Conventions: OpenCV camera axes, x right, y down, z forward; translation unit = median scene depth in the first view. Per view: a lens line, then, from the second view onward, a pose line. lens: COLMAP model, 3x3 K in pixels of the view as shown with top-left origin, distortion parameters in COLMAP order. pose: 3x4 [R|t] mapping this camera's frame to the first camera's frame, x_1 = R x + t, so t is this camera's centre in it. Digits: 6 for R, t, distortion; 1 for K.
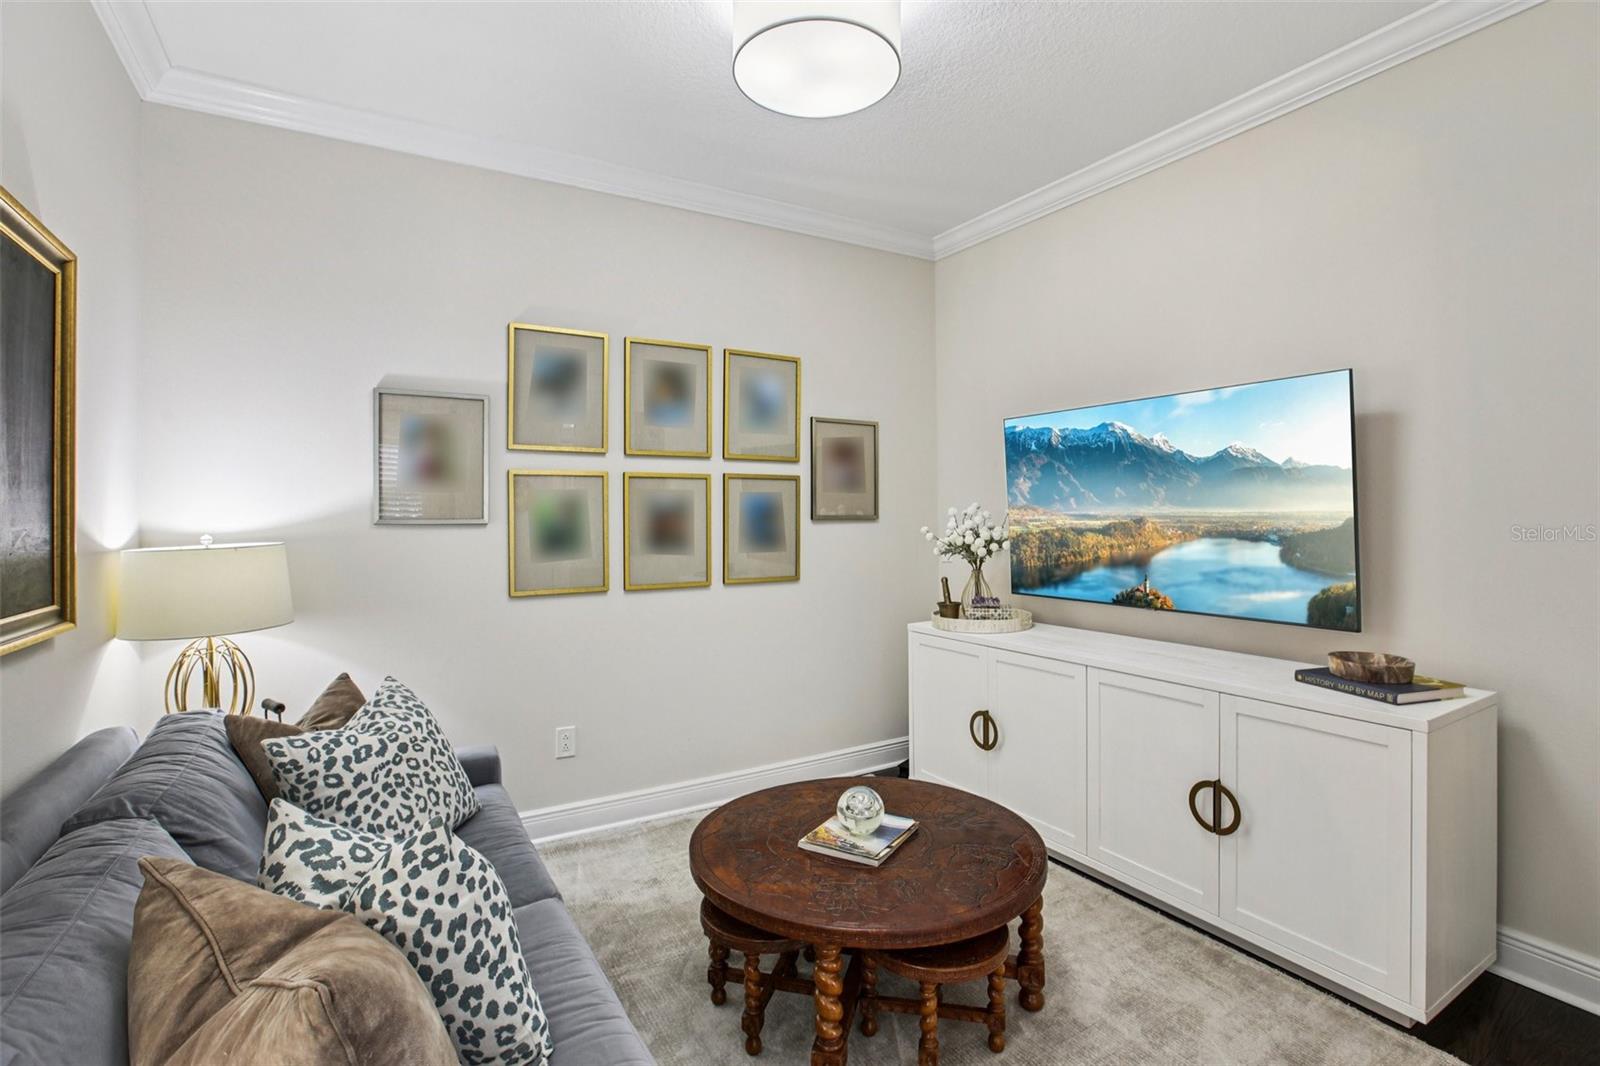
lens RADIAL K [[746.5, 0, 796.9], [0, 746.5, 520.3], [0, 0, 1]] dist [-0.027353, 0.000986]
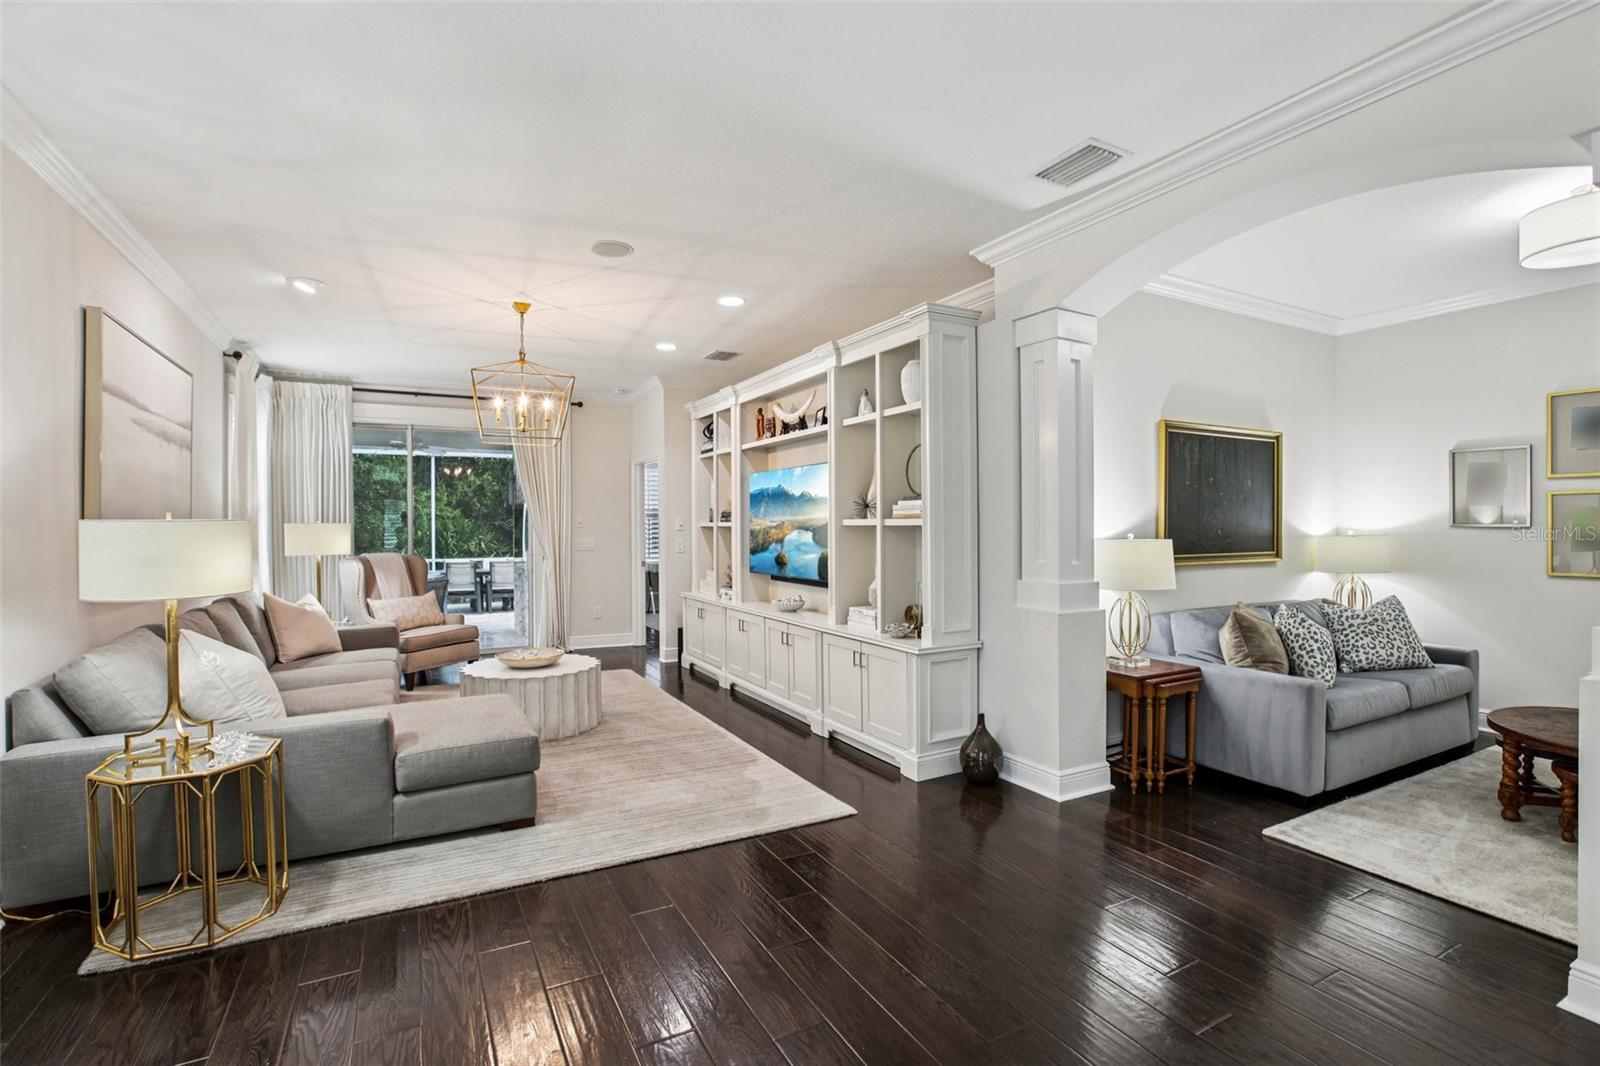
lens RADIAL K [[746.5, 0, 798.2], [0, 746.5, 530.4], [0, 0, 1]] dist [-0.027353, 0.000986]
pose [[-0.033818, 0.014910, -0.999317, 2.029016], [-0.004358, 0.999877, 0.015066, -0.008327], [0.999418, 0.004865, -0.033749, -0.838158]]
